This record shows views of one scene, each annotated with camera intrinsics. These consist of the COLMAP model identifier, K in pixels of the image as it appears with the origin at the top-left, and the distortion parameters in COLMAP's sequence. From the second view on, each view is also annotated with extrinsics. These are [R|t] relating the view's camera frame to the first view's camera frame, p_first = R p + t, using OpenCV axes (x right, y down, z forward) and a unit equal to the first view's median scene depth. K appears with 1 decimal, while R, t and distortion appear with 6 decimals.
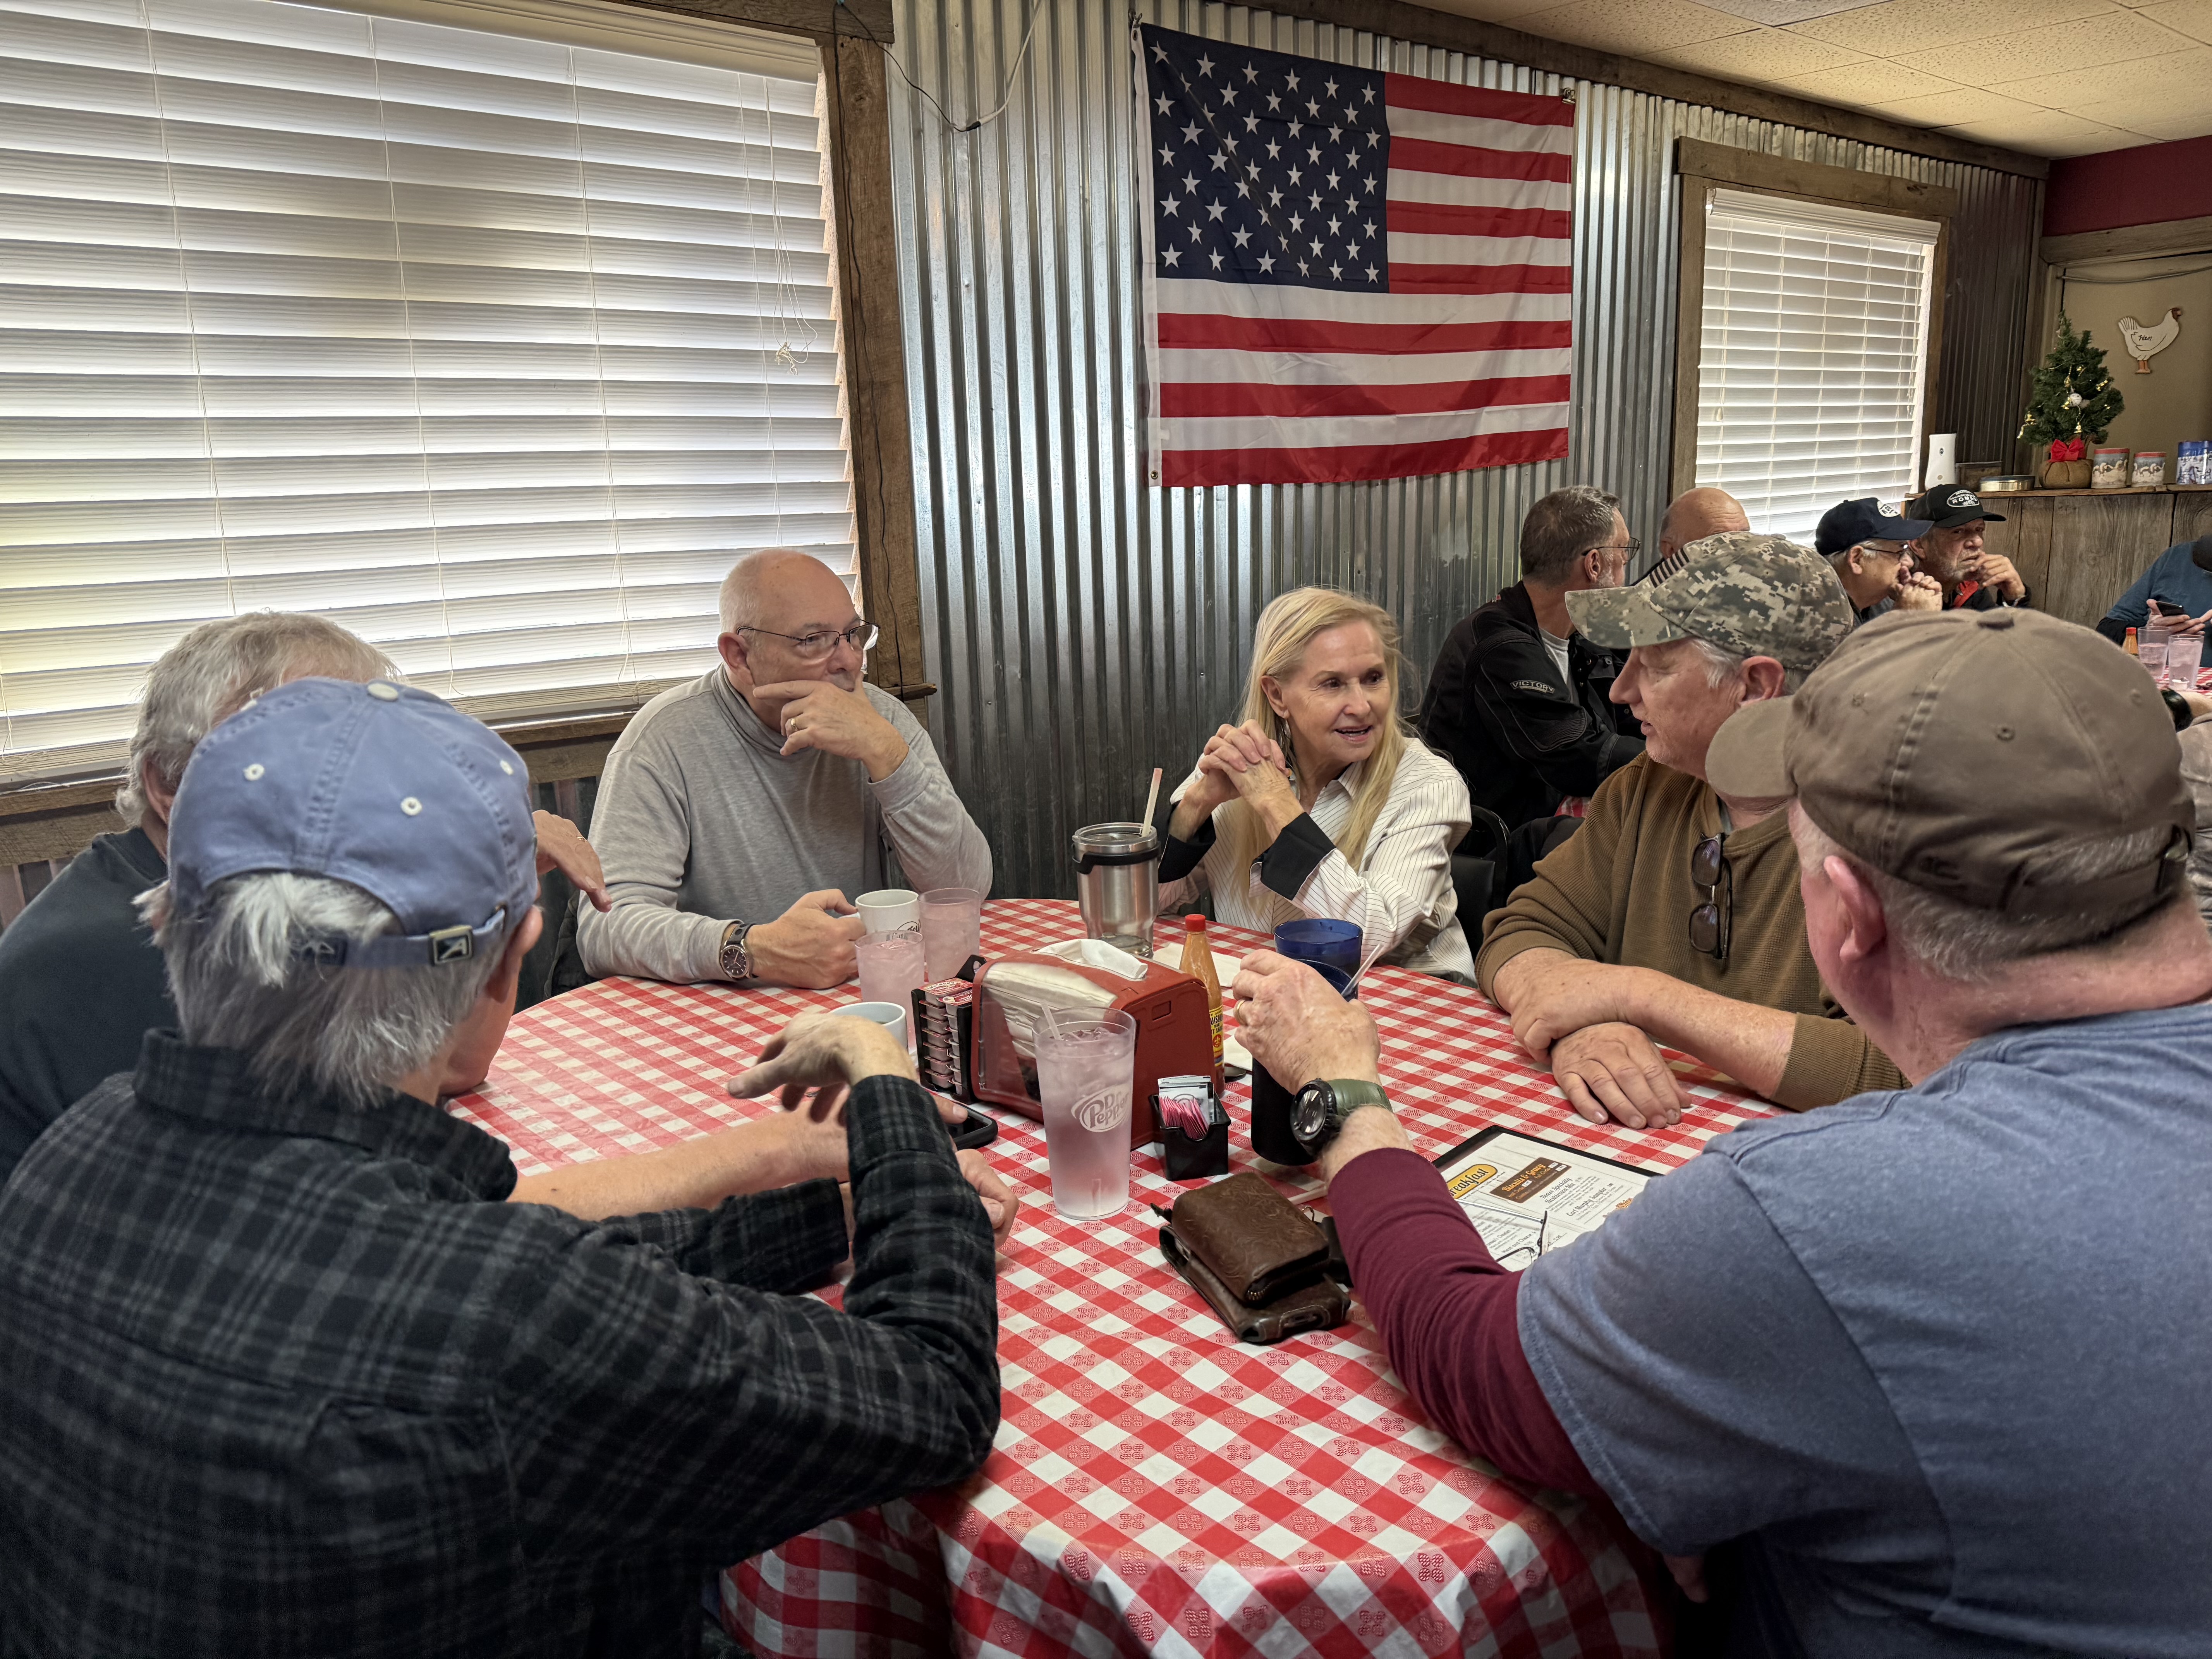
lens RADIAL K [[1553.7, 0, 1110.3], [0, 1553.7, 818.6], [0, 0, 1]] dist [0.056922, -0.058791]
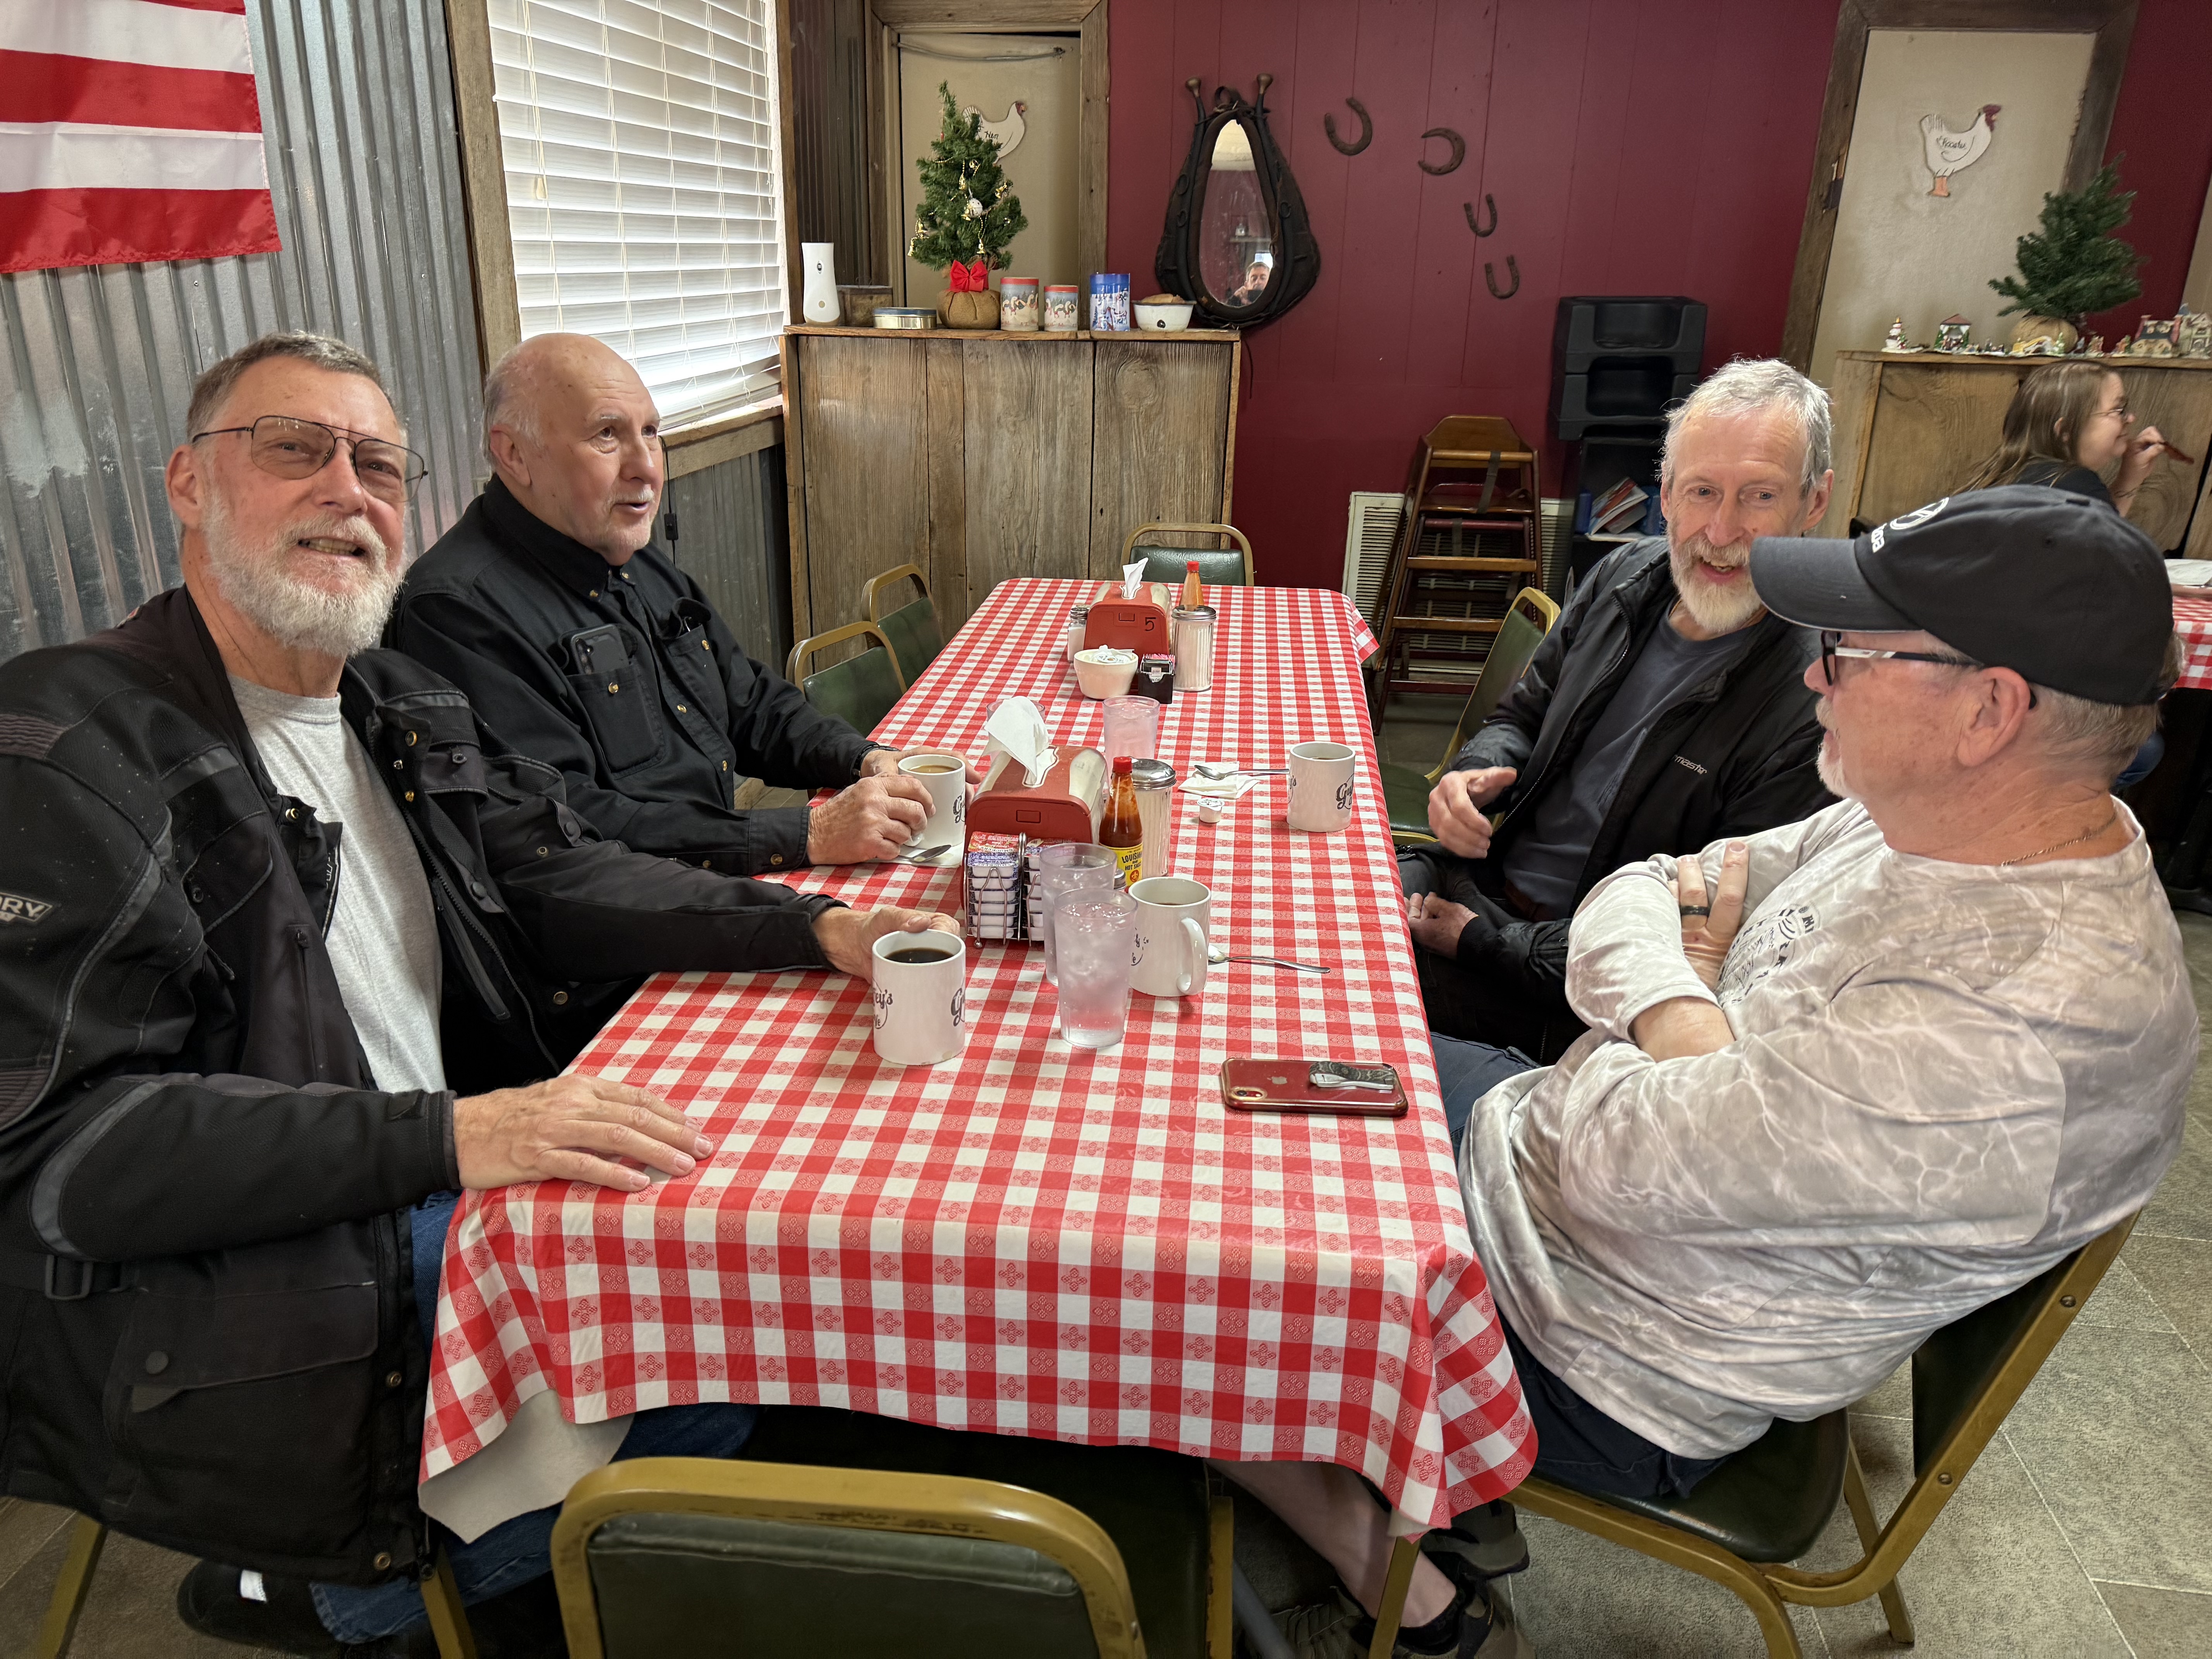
lens RADIAL K [[1553.7, 0, 1099.4], [0, 1553.7, 865.4], [0, 0, 1]] dist [0.056922, -0.058791]
pose [[0.741123, -0.195632, 0.642234, 0.110327], [0.093189, 0.977319, 0.190165, -0.097285], [-0.664870, -0.081087, 0.742545, 0.385573]]
